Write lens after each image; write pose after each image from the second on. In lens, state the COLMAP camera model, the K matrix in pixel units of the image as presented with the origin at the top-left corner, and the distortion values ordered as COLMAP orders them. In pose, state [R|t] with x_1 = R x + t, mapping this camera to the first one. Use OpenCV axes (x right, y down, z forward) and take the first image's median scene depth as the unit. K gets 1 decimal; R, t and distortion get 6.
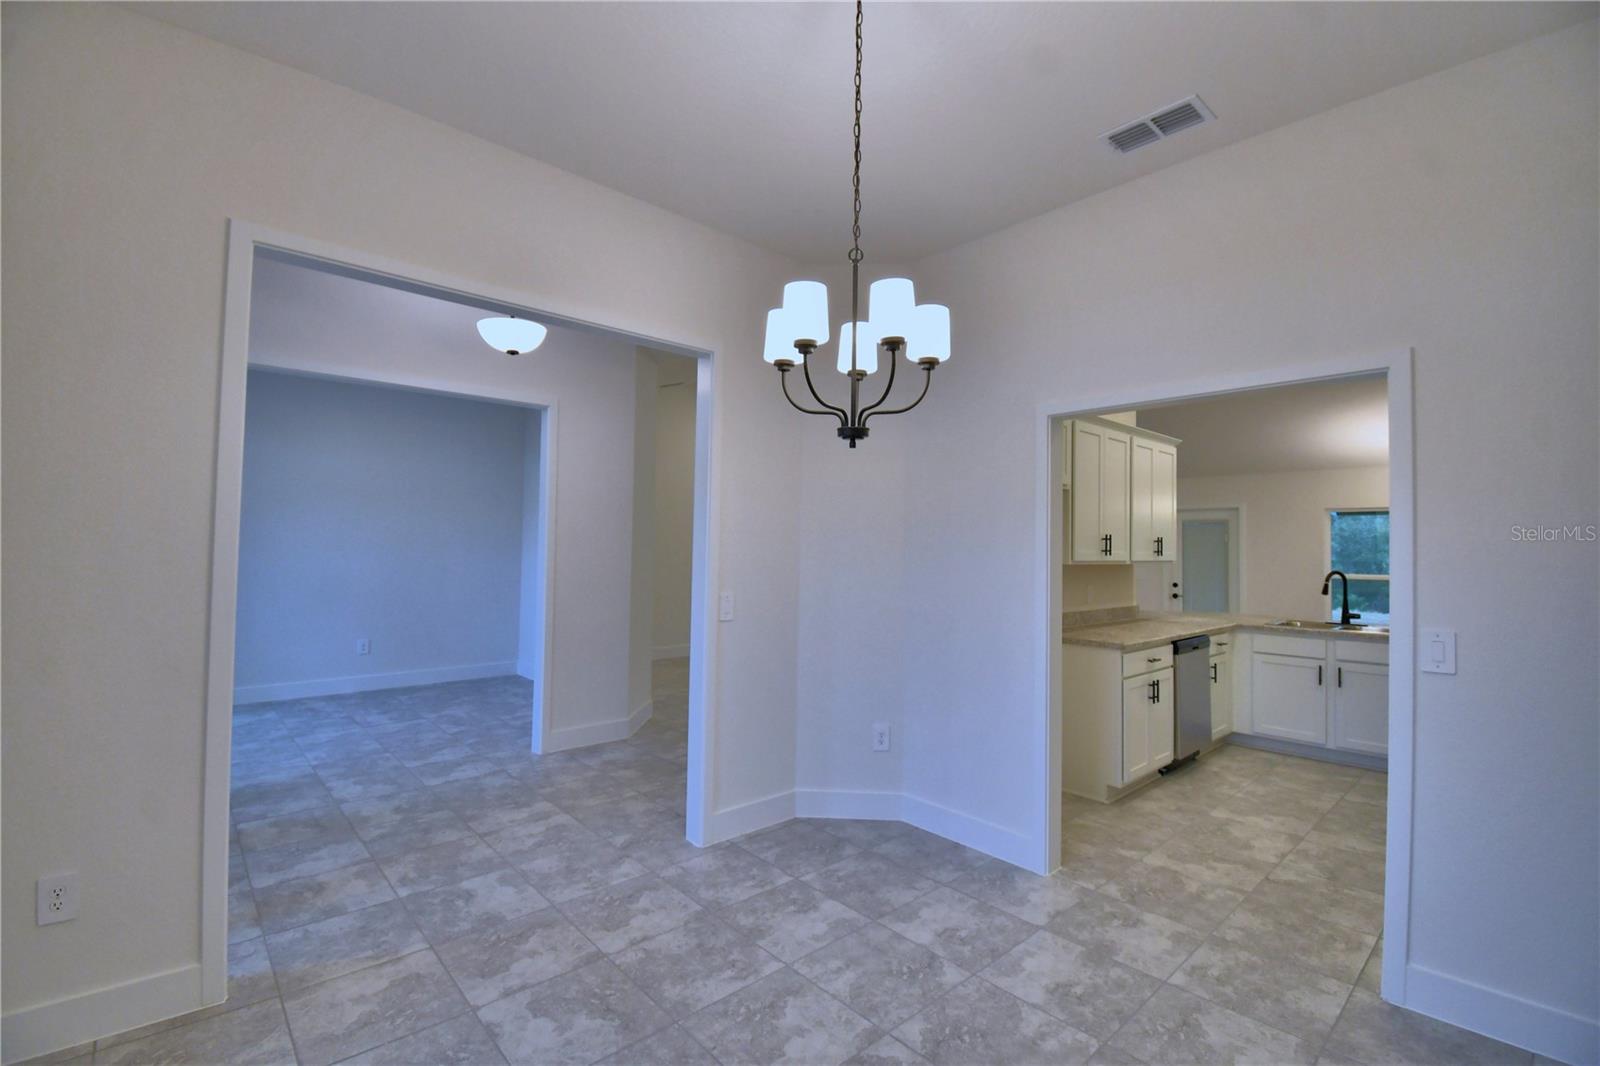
lens RADIAL K [[703.5, 0, 816.8], [0, 703.5, 539.1], [0, 0, 1]] dist [0.011711, -0.016785]
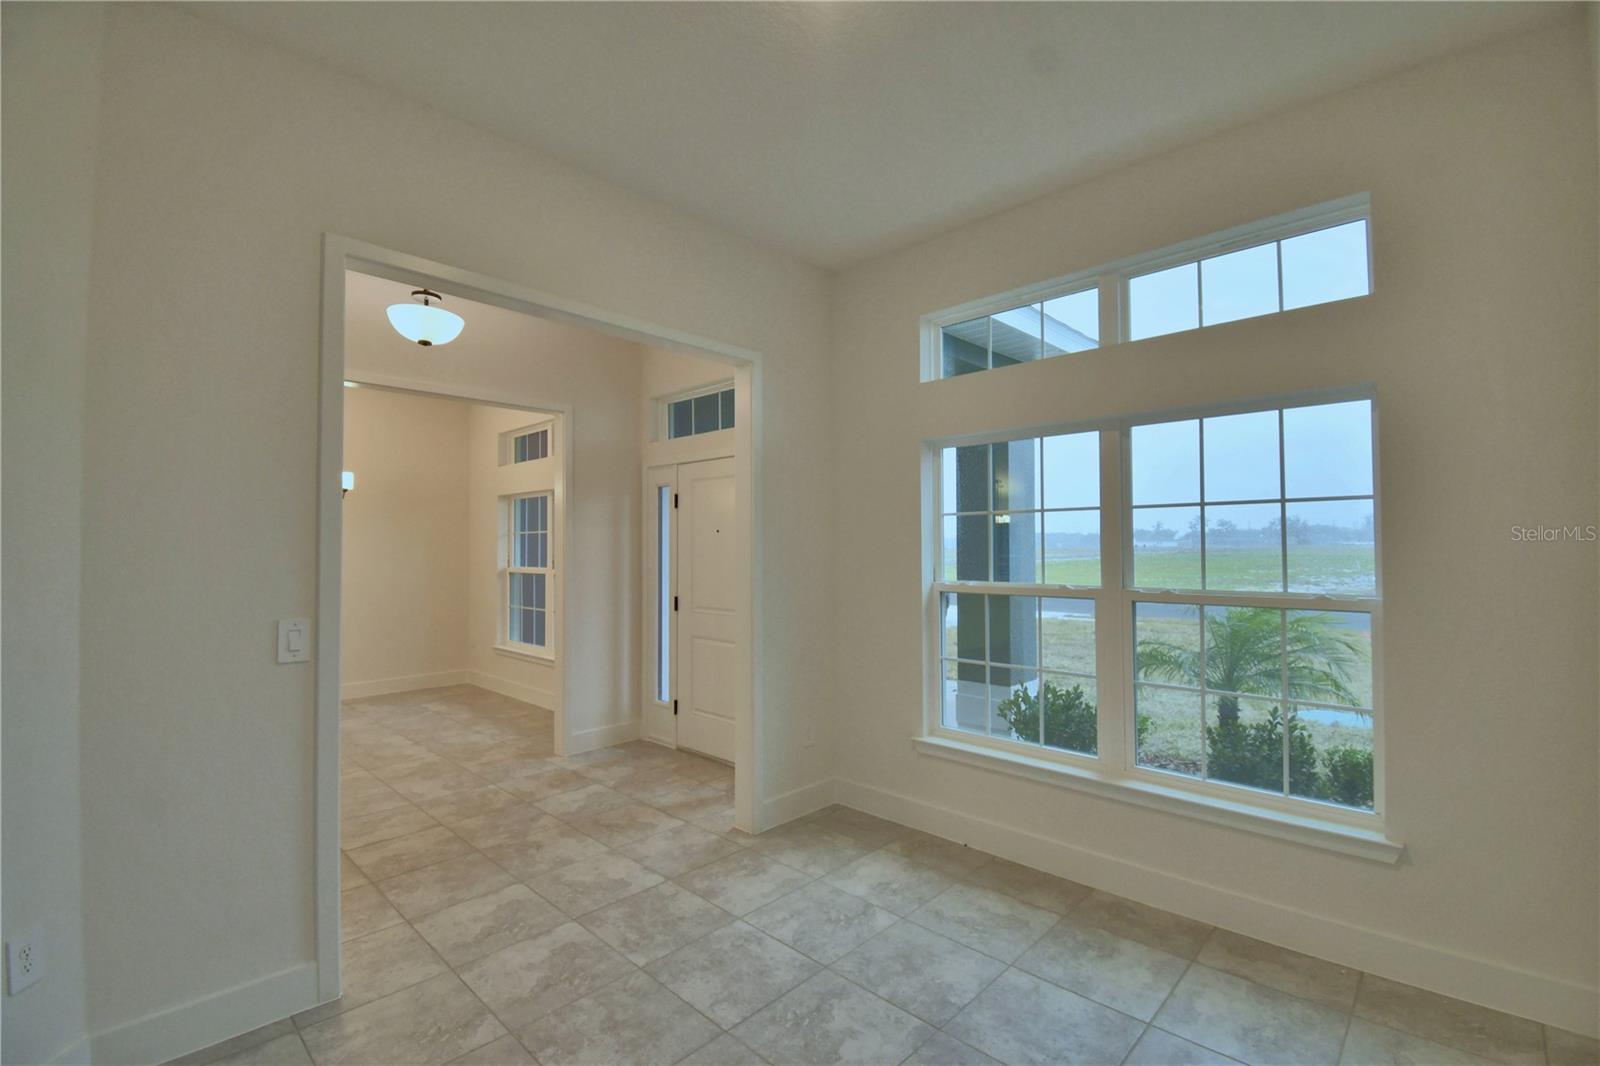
lens RADIAL K [[703.5, 0, 807.3], [0, 703.5, 529.2], [0, 0, 1]] dist [0.011711, -0.016785]
pose [[-0.998357, -0.009309, -0.056536, -1.037595], [-0.007007, 0.999143, -0.040785, 0.019534], [0.056867, -0.040322, -0.997567, 2.268206]]
